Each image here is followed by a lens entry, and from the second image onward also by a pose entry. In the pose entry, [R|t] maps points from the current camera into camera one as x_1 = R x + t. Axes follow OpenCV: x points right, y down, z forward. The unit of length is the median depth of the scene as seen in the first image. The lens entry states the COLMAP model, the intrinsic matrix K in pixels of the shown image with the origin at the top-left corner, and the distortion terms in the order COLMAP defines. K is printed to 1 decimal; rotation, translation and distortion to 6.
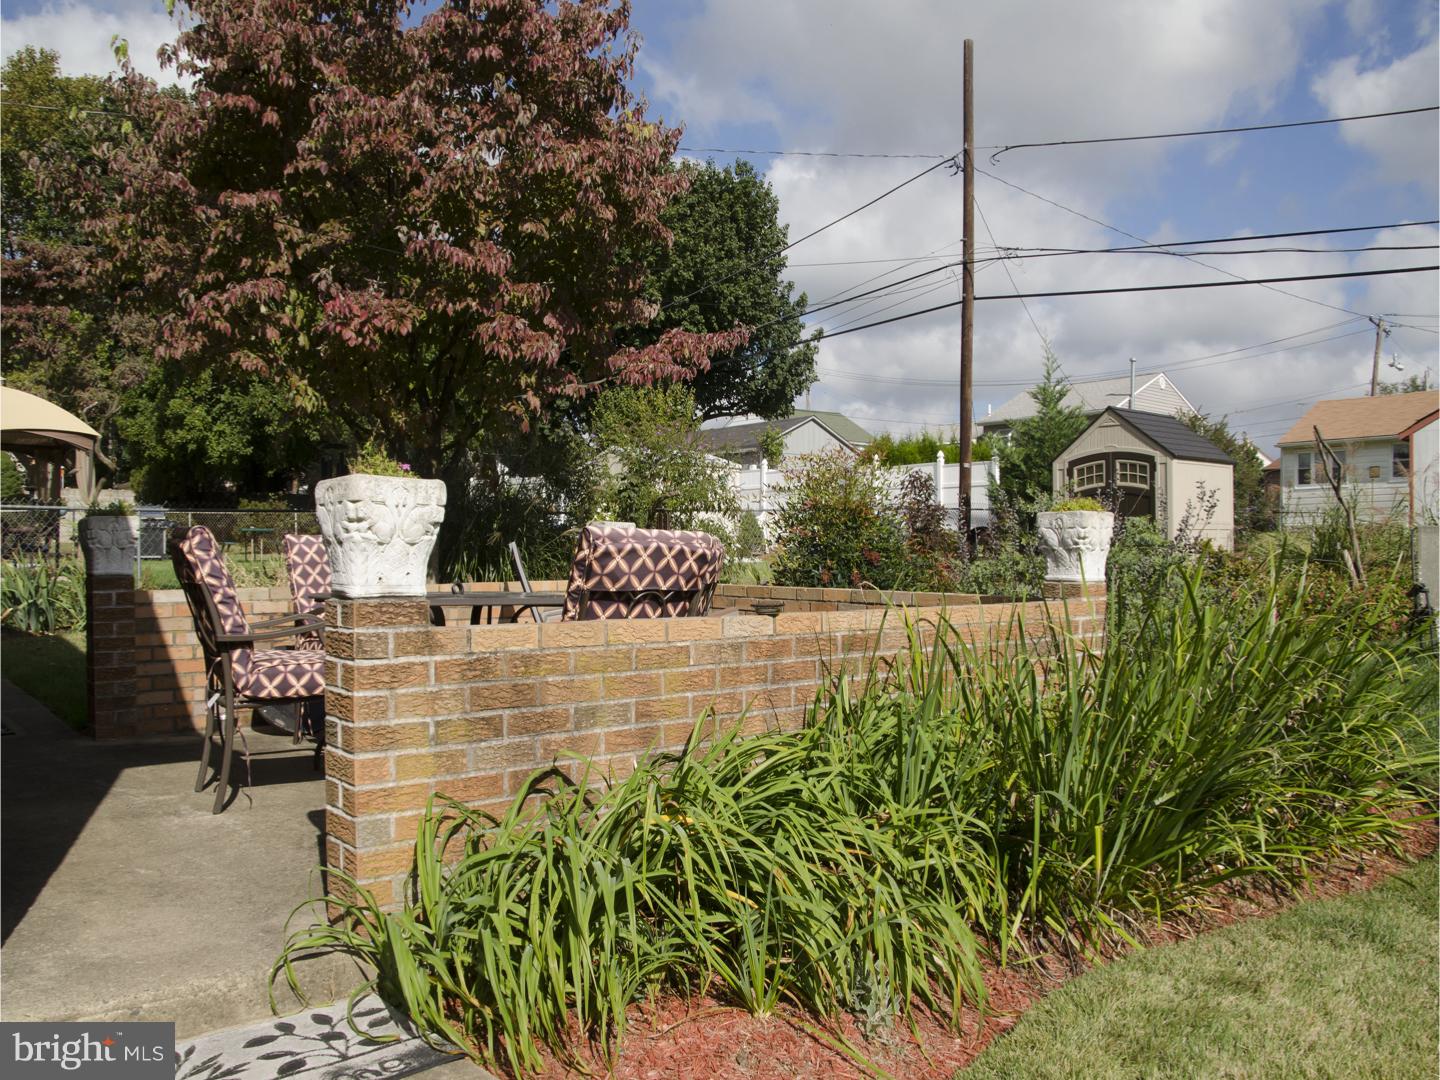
lens RADIAL K [[1136.9, 0, 718.5], [0, 1136.9, 571.1], [0, 0, 1]] dist [-0.154339, 0.078259]
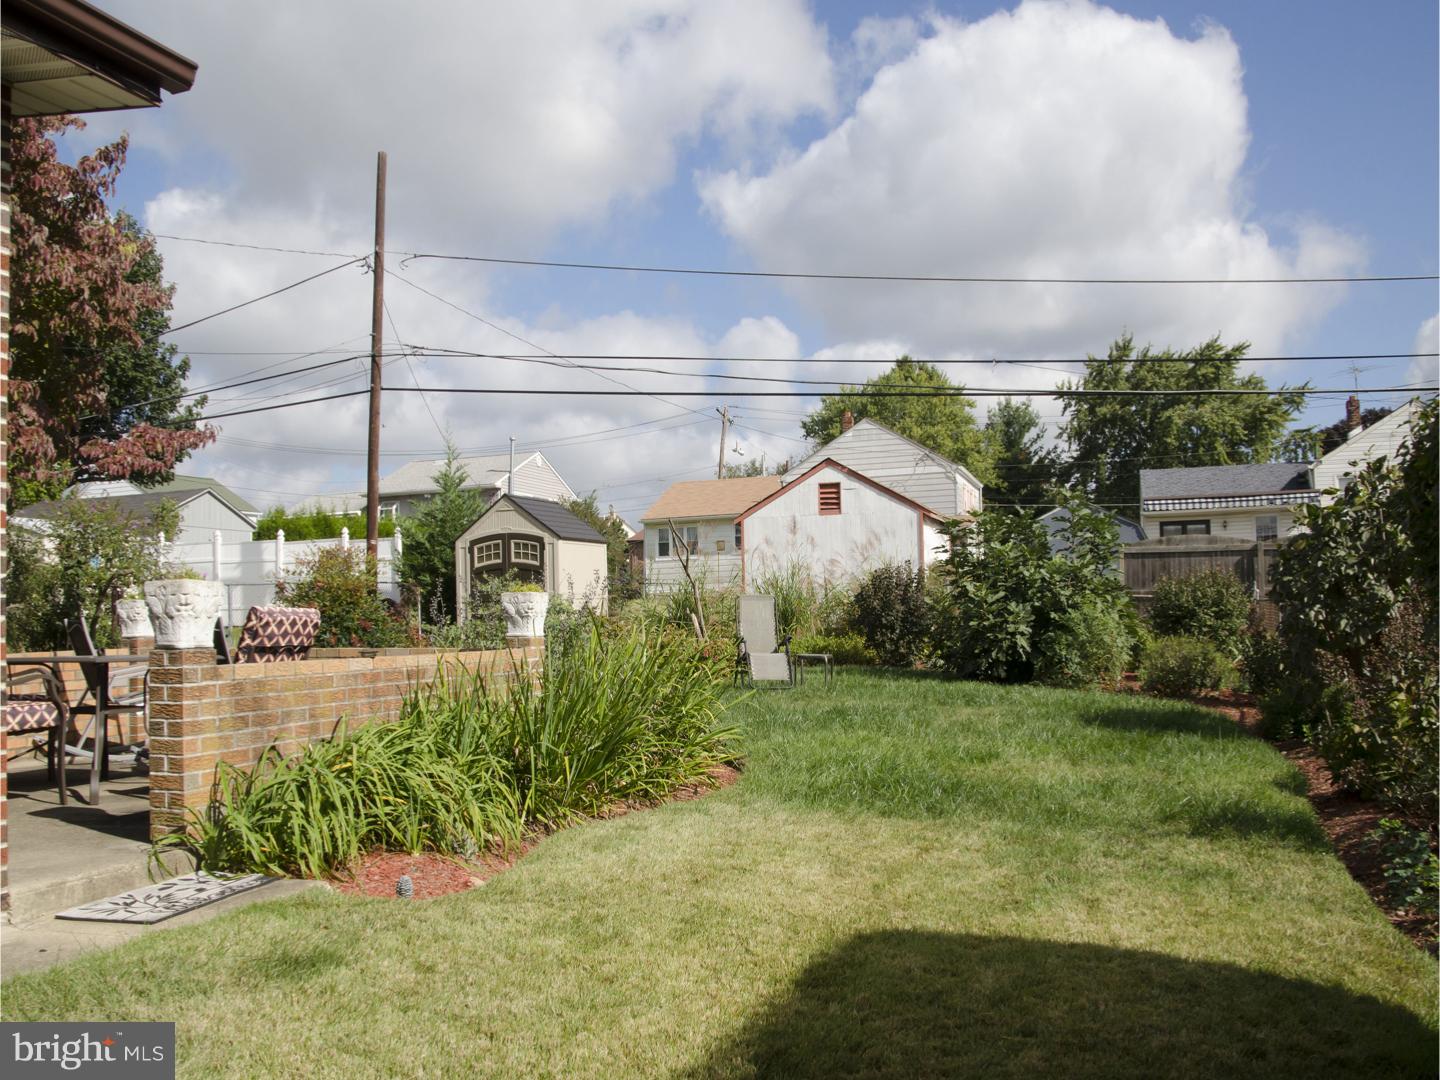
lens RADIAL K [[1136.9, 0, 718.5], [0, 1136.9, 571.1], [0, 0, 1]] dist [-0.154339, 0.078259]
pose [[0.858606, 0.002380, 0.512630, -0.065328], [0.029383, 0.998117, -0.053848, 0.002714], [-0.511793, 0.061296, 0.856920, -0.125949]]
